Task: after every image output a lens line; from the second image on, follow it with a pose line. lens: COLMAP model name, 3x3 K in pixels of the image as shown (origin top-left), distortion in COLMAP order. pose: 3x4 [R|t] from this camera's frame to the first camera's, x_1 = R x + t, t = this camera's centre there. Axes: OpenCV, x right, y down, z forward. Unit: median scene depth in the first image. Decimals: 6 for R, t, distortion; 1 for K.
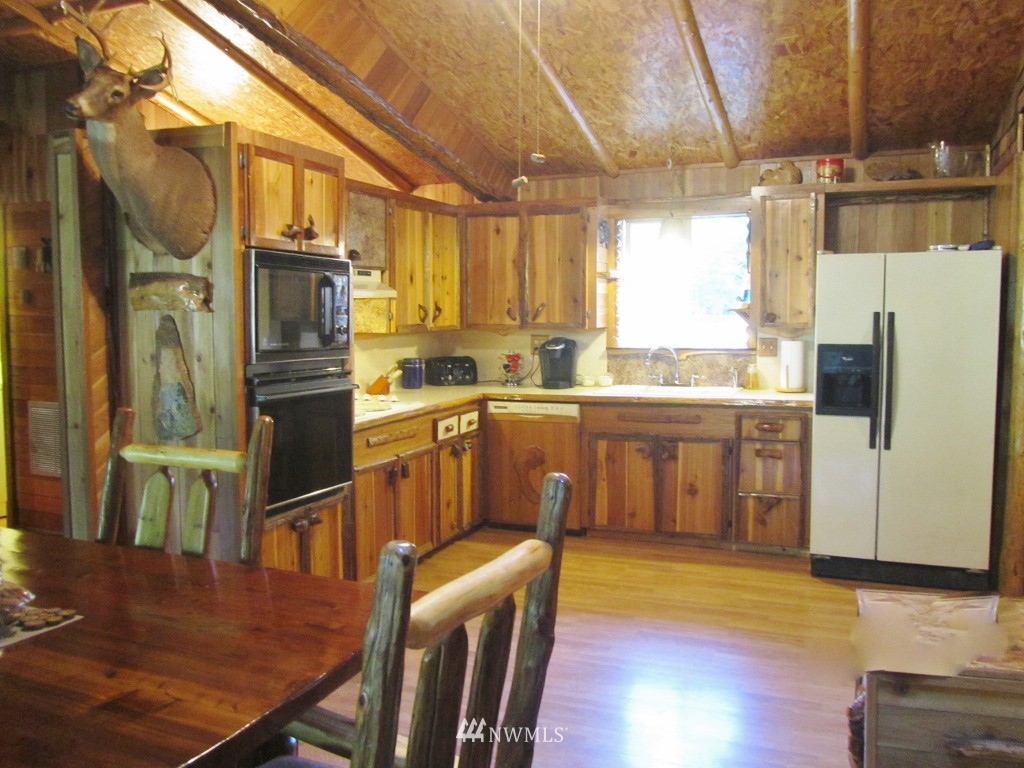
lens RADIAL K [[861.8, 0, 508.2], [0, 861.8, 382.9], [0, 0, 1]] dist [-0.016231, -0.000844]
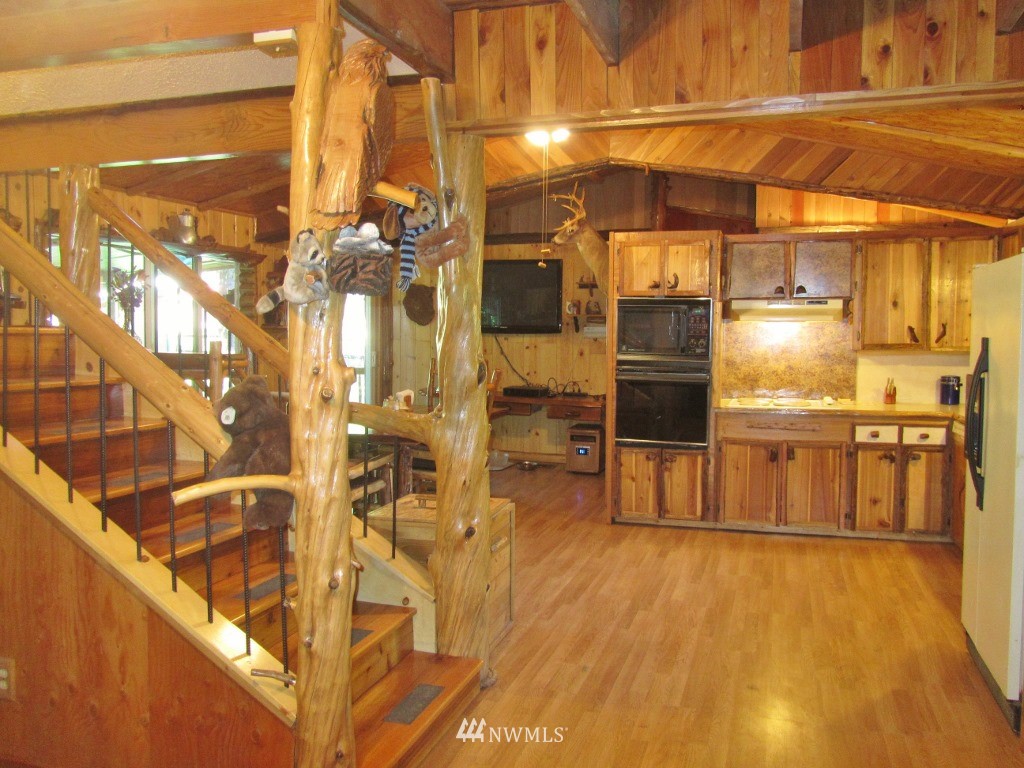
lens RADIAL K [[861.8, 0, 510.6], [0, 861.8, 385.2], [0, 0, 1]] dist [-0.016231, -0.000844]
pose [[0.084438, 0.078711, -0.993315, 1.183180], [-0.083573, 0.993922, 0.071655, -0.062593], [0.992918, 0.076964, 0.090503, 0.471142]]
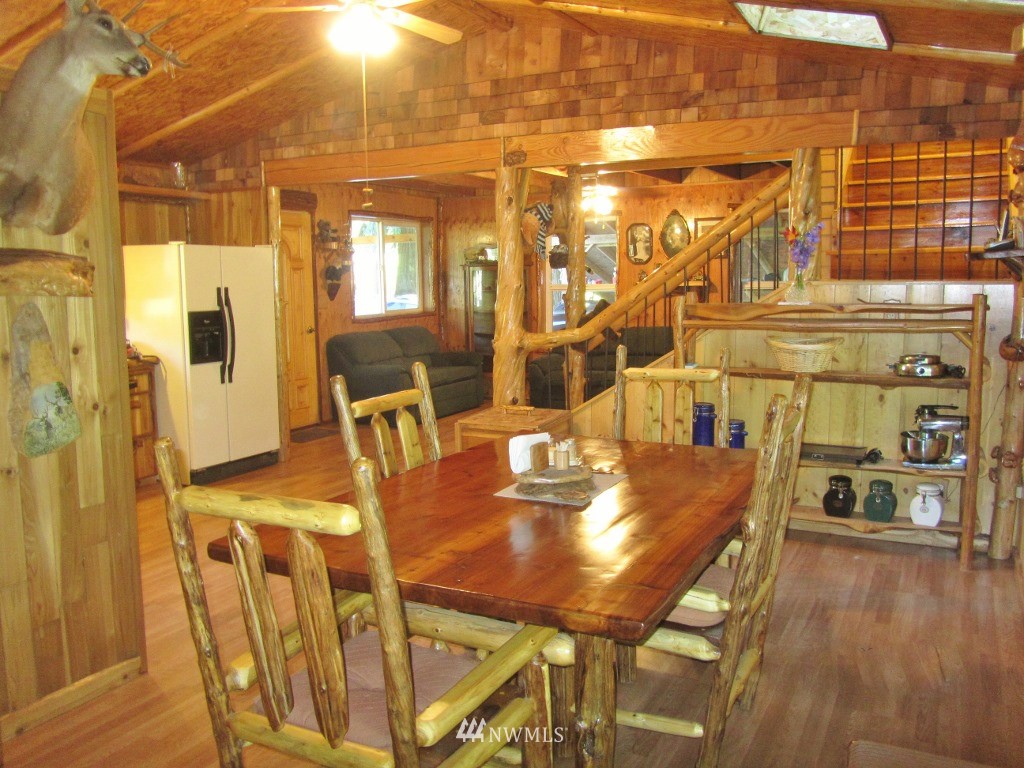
lens RADIAL K [[861.8, 0, 511.7], [0, 861.8, 380.1], [0, 0, 1]] dist [-0.016231, -0.000844]
pose [[0.096624, -0.119024, 0.988179, -0.931696], [0.089642, 0.989830, 0.110457, -0.043466], [-0.991276, 0.077910, 0.106311, 0.377008]]
